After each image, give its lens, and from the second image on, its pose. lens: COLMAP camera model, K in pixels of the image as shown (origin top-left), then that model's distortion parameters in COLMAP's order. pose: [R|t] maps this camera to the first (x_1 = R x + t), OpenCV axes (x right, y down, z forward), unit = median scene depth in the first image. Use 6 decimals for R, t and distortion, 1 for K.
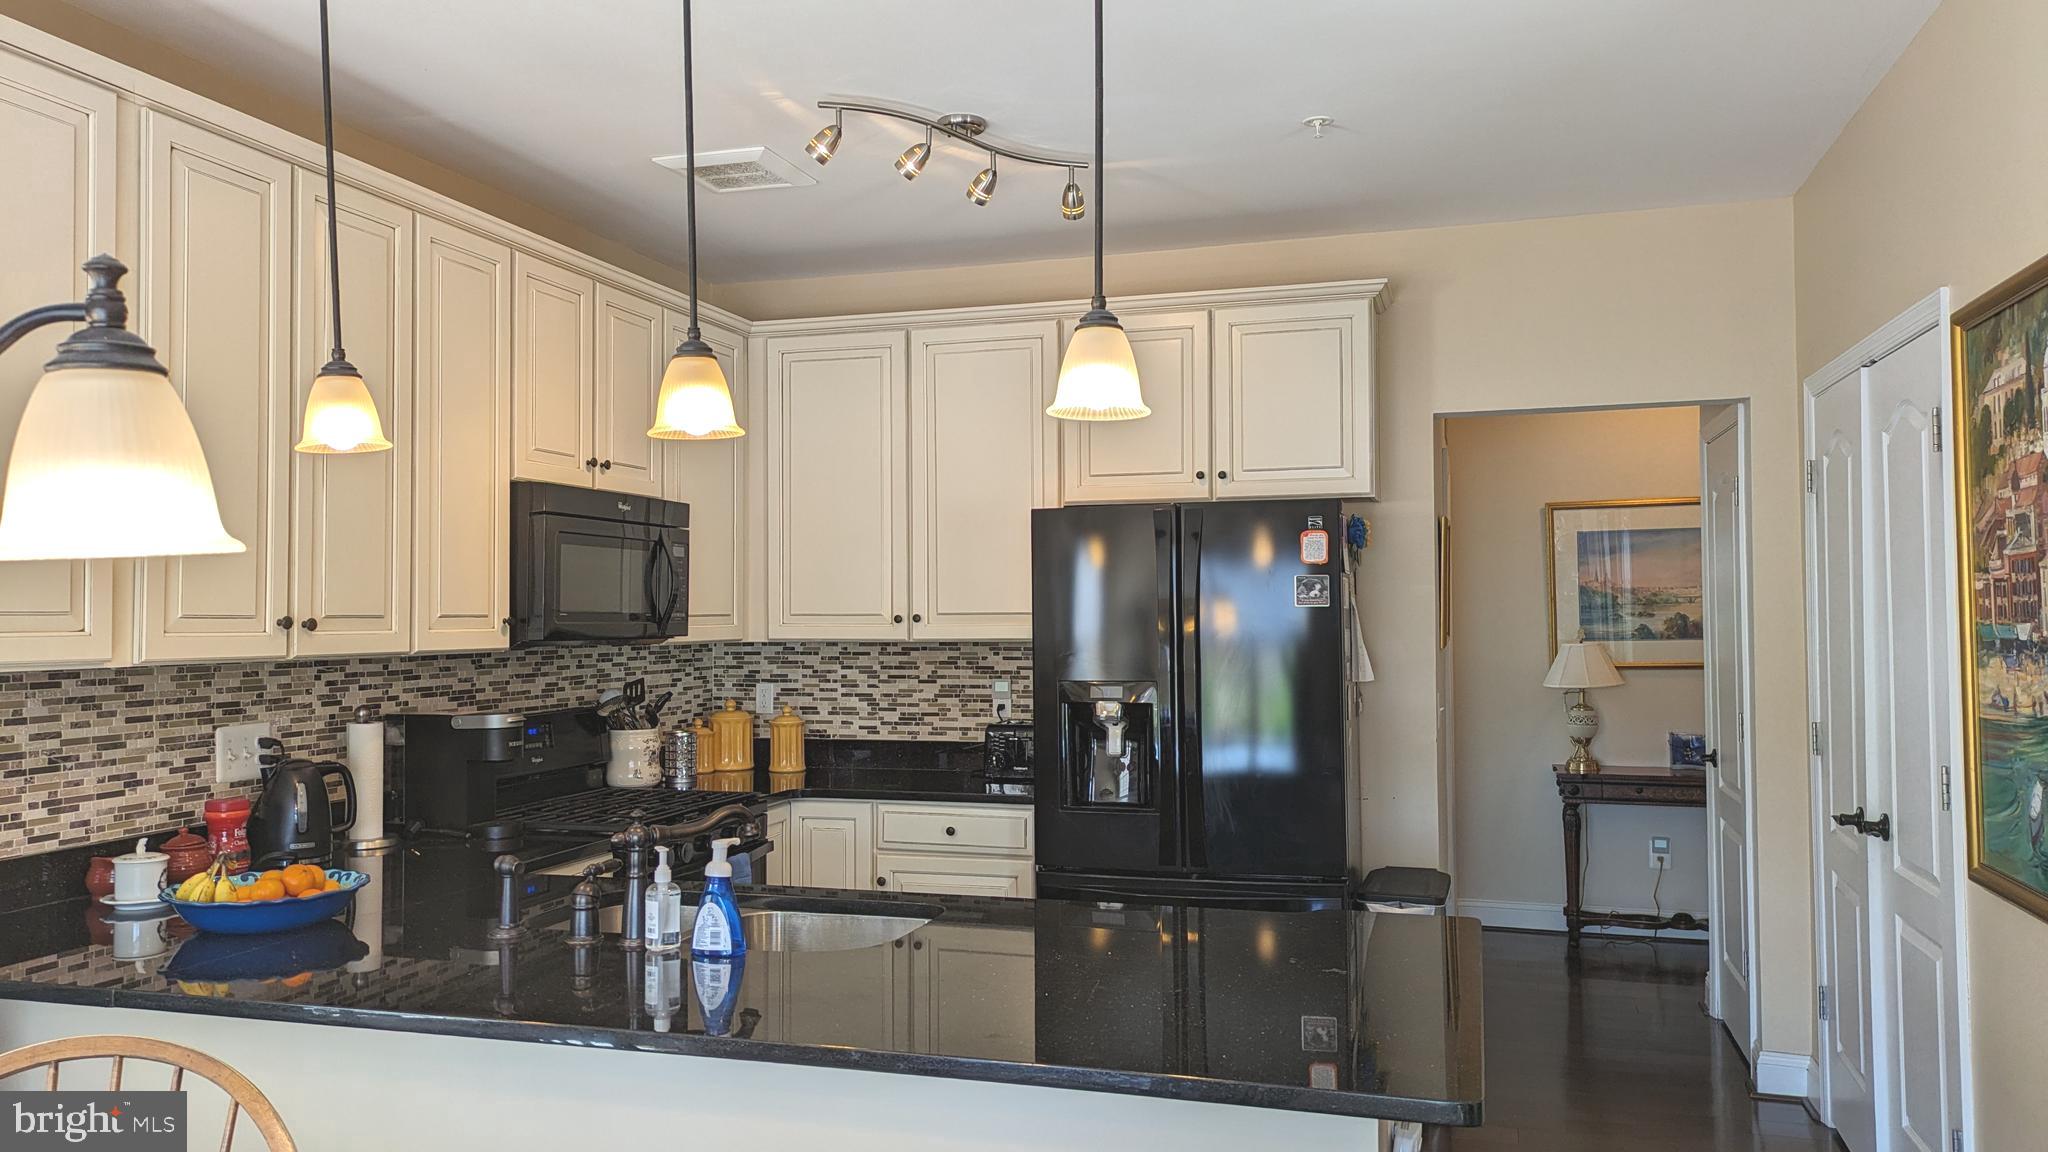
lens RADIAL K [[1508.3, 0, 971.6], [0, 1508.3, 527.2], [0, 0, 1]] dist [0.057869, -0.038445]
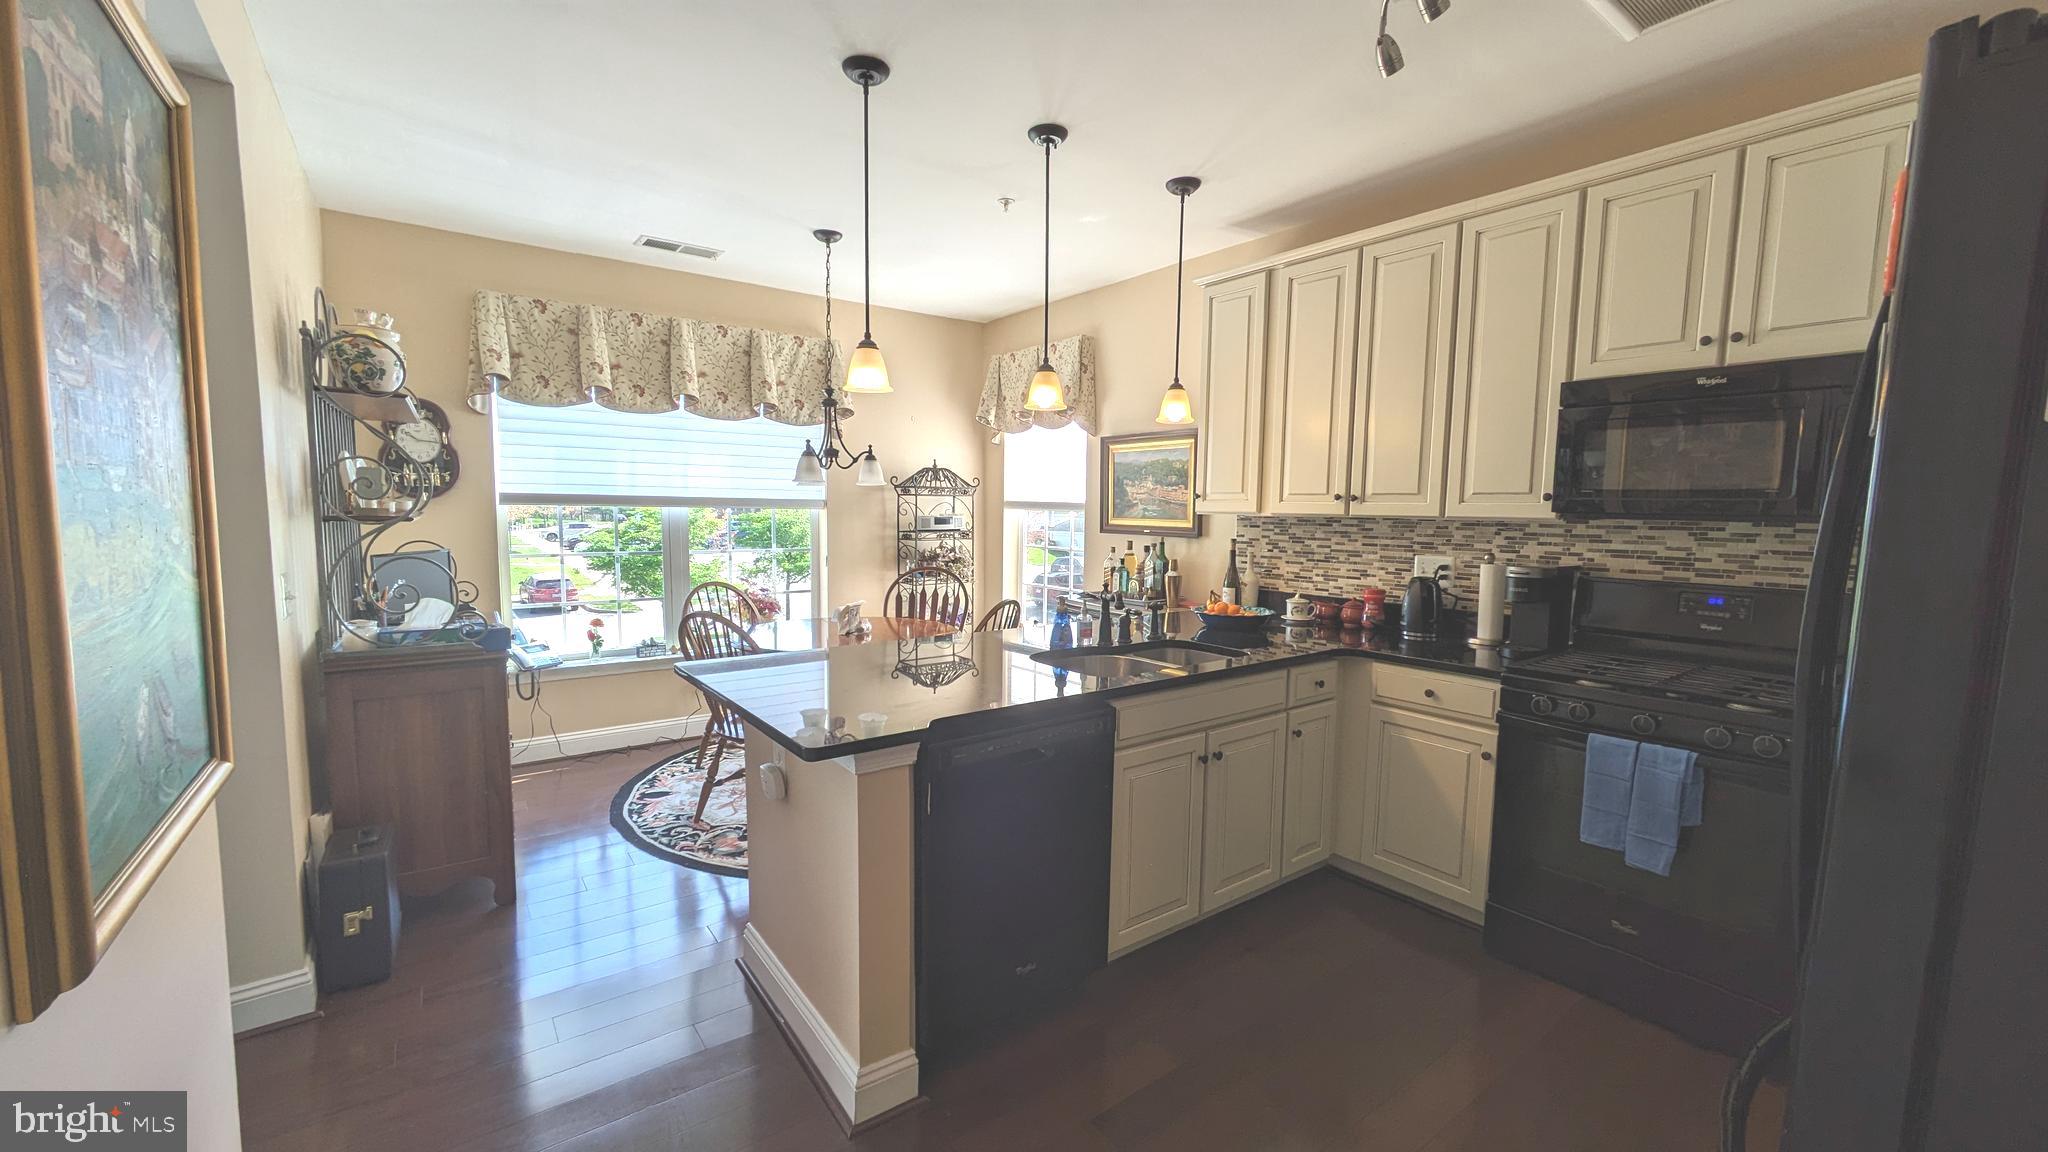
lens RADIAL K [[804.9, 0, 1028.6], [0, 804.9, 570.8], [0, 0, 1]] dist [0.005194, 0.000408]
pose [[-0.587093, 0.090436, -0.804452, 0.576411], [0.062868, 0.995833, 0.066069, 0.058680], [0.807074, -0.011786, -0.590332, 1.231028]]
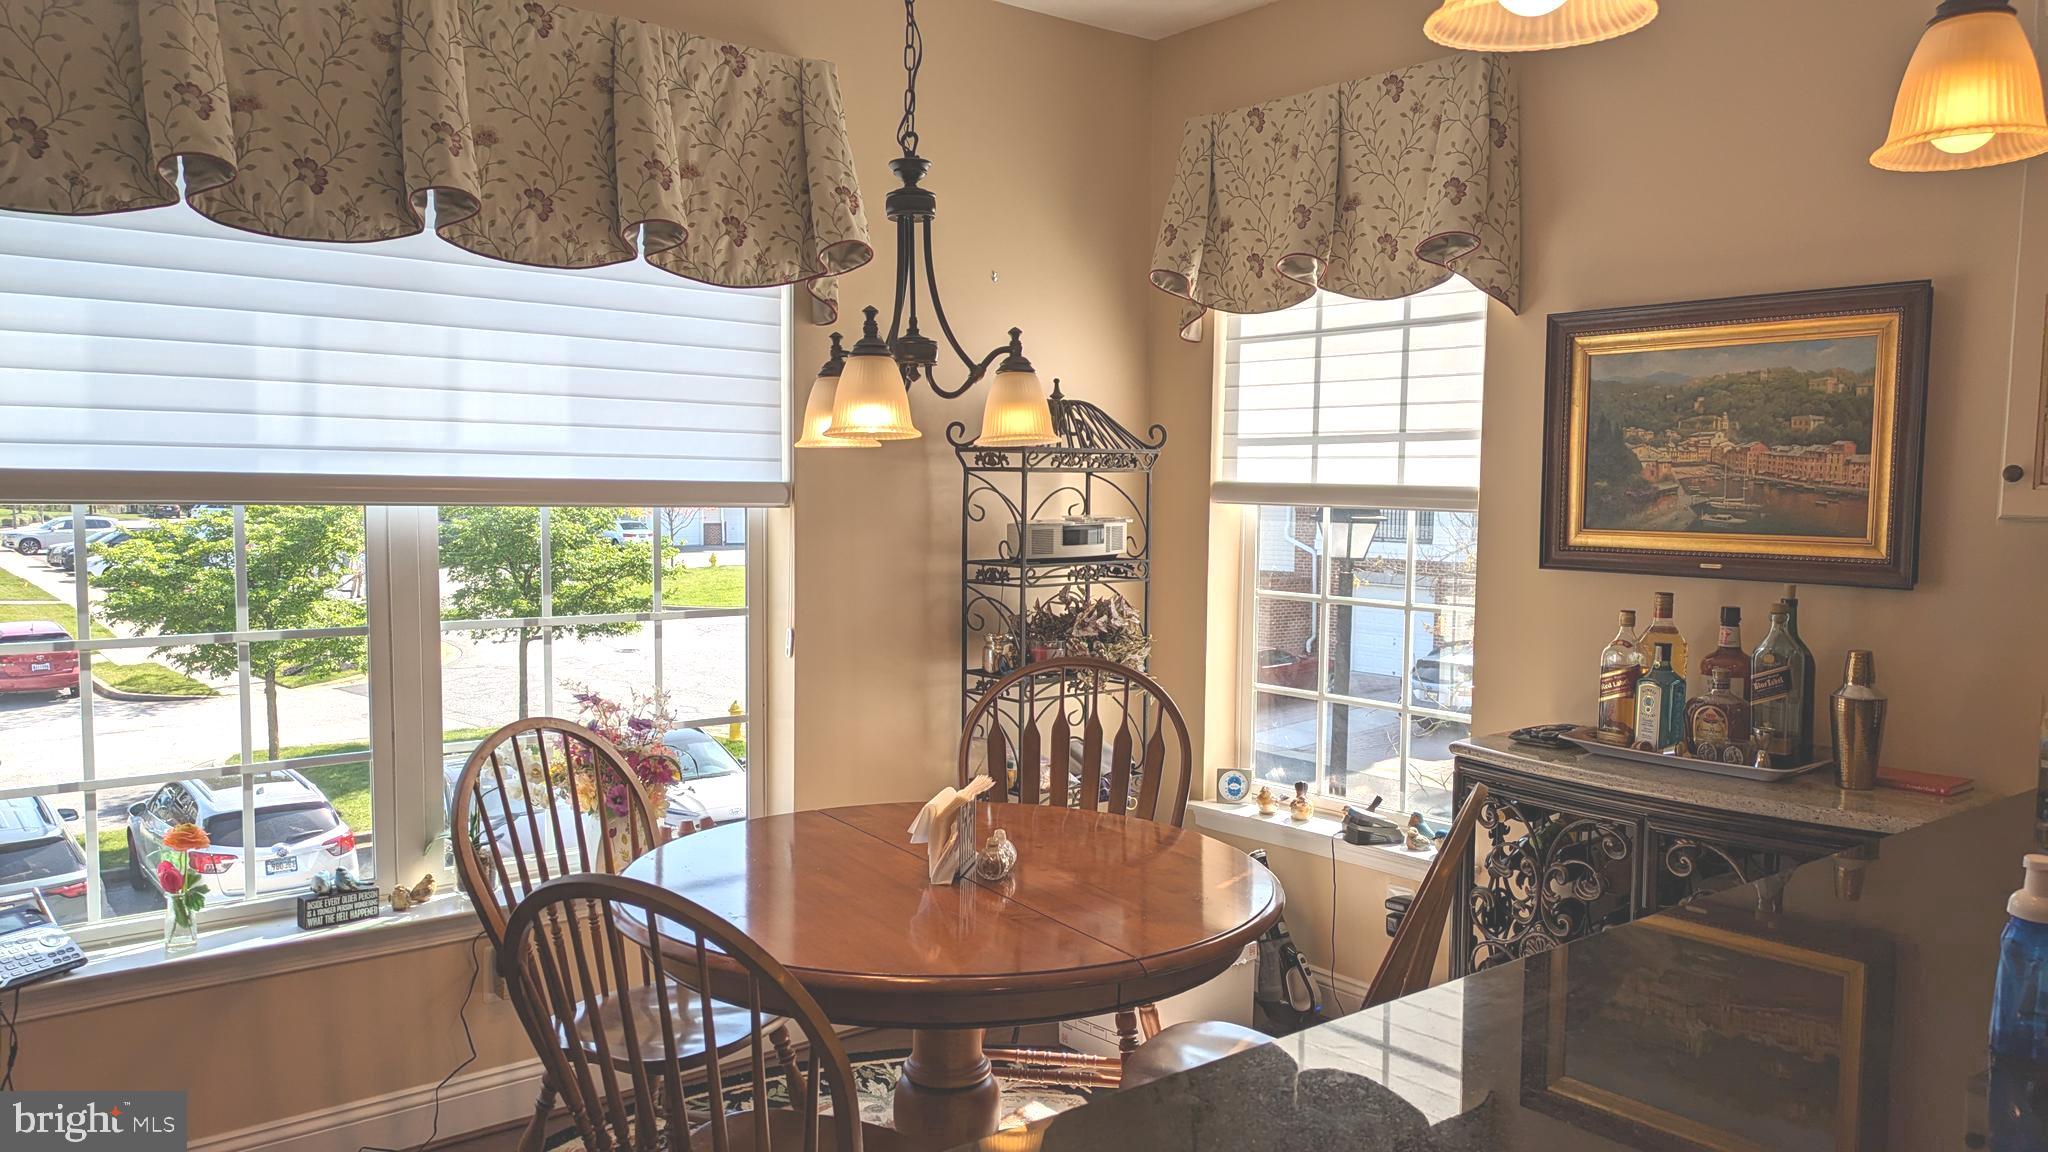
lens RADIAL K [[1508.3, 0, 1013.4], [0, 1508.3, 582.7], [0, 0, 1]] dist [0.057869, -0.038445]
pose [[-0.555788, 0.082141, -0.827256, 0.369494], [0.065756, 0.996332, 0.054752, 0.021021], [0.828719, -0.023967, -0.559151, 0.723378]]
